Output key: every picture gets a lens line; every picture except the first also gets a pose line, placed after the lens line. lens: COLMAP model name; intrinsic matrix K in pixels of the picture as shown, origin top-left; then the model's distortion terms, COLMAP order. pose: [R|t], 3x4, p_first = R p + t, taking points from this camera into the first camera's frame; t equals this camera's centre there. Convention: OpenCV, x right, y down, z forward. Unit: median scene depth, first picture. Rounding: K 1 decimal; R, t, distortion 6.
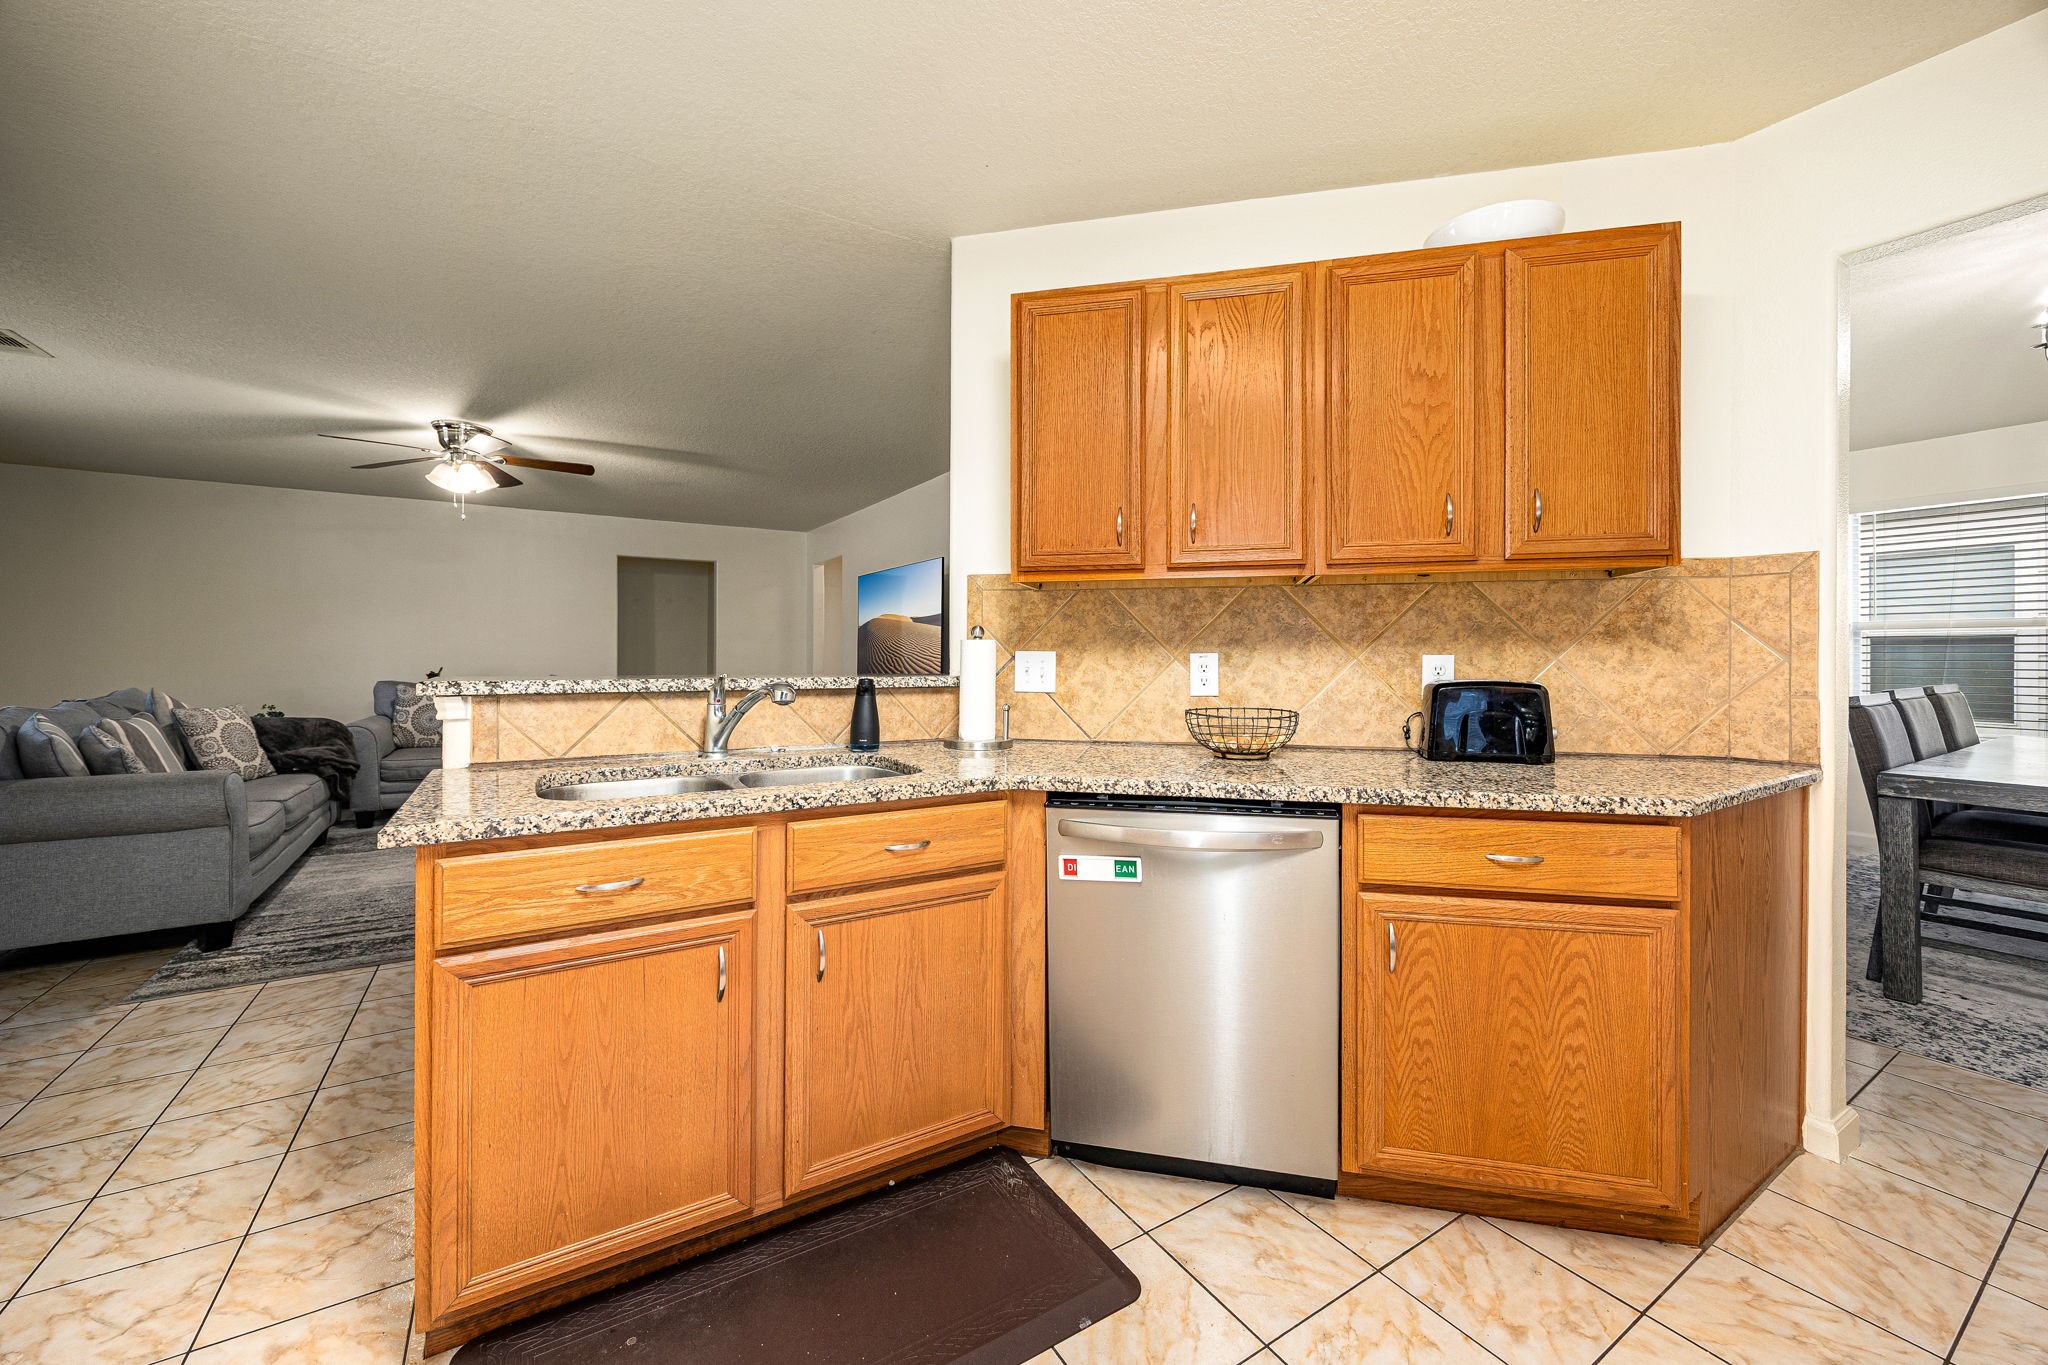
lens RADIAL K [[777.6, 0, 1019.2], [0, 777.6, 653.2], [0, 0, 1]] dist [-0.003315, 0.000005]
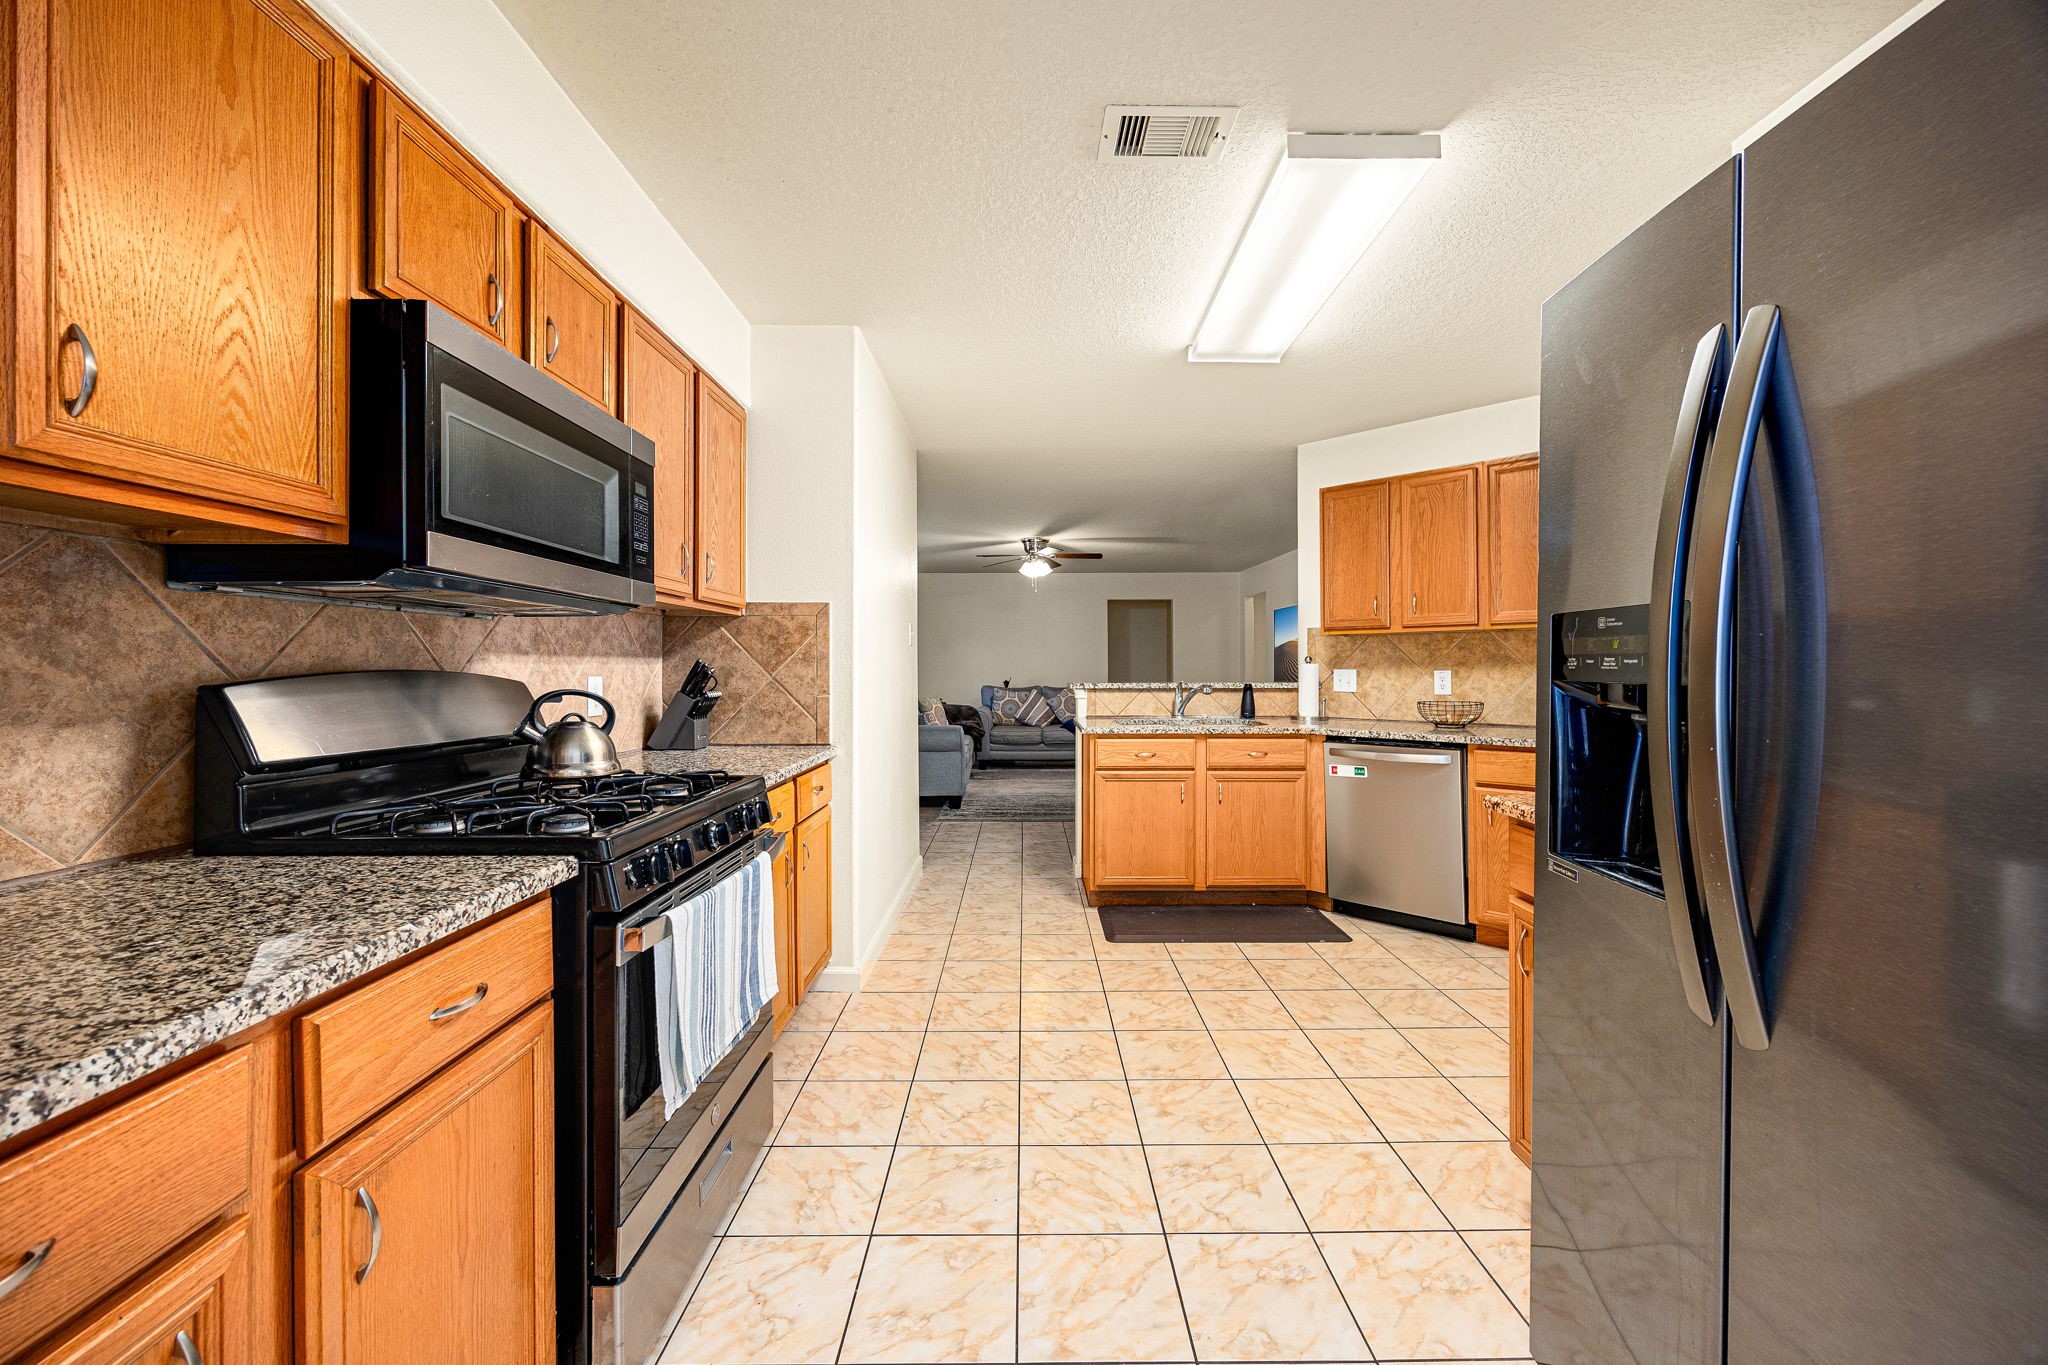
lens RADIAL K [[777.6, 0, 1029.3], [0, 777.6, 668.2], [0, 0, 1]] dist [-0.003315, 0.000005]
pose [[0.852283, -0.004376, -0.523063, 0.368370], [0.007968, 0.999958, 0.004618, -0.021107], [0.523020, -0.008104, 0.852282, -1.005841]]
